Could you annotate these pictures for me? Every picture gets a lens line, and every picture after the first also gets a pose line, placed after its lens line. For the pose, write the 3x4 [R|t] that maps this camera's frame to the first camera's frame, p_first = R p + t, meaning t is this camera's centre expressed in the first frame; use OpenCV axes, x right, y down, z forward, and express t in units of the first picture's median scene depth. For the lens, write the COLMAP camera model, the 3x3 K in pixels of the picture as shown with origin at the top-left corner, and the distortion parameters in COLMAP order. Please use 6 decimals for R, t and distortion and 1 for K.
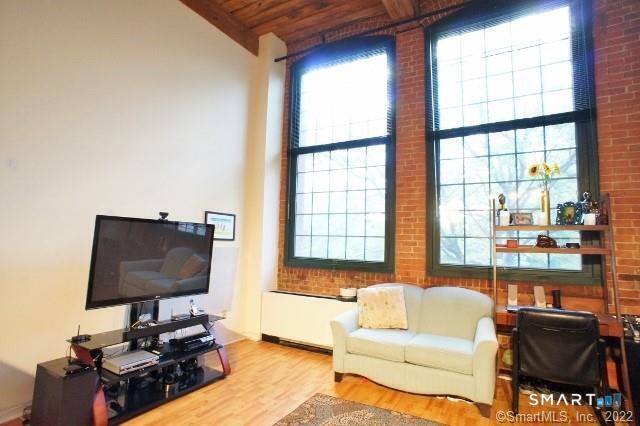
lens RADIAL K [[343.0, 0, 320.0], [0, 343.0, 213.0], [0, 0, 1]] dist [-0.043363, 0.000800]
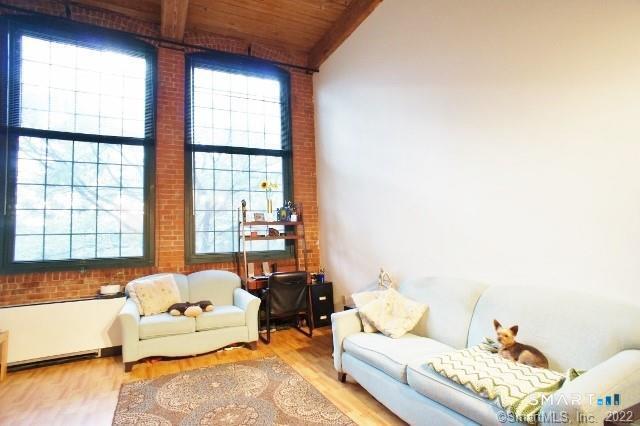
lens RADIAL K [[343.4, 0, 320.0], [0, 343.4, 213.0], [0, 0, 1]] dist [0.001233, 0.000729]
pose [[0.555557, 0.024927, 0.831105, -0.422817], [-0.022434, 0.999636, -0.014985, 0.011883], [-0.831176, -0.010320, 0.555914, -0.055731]]
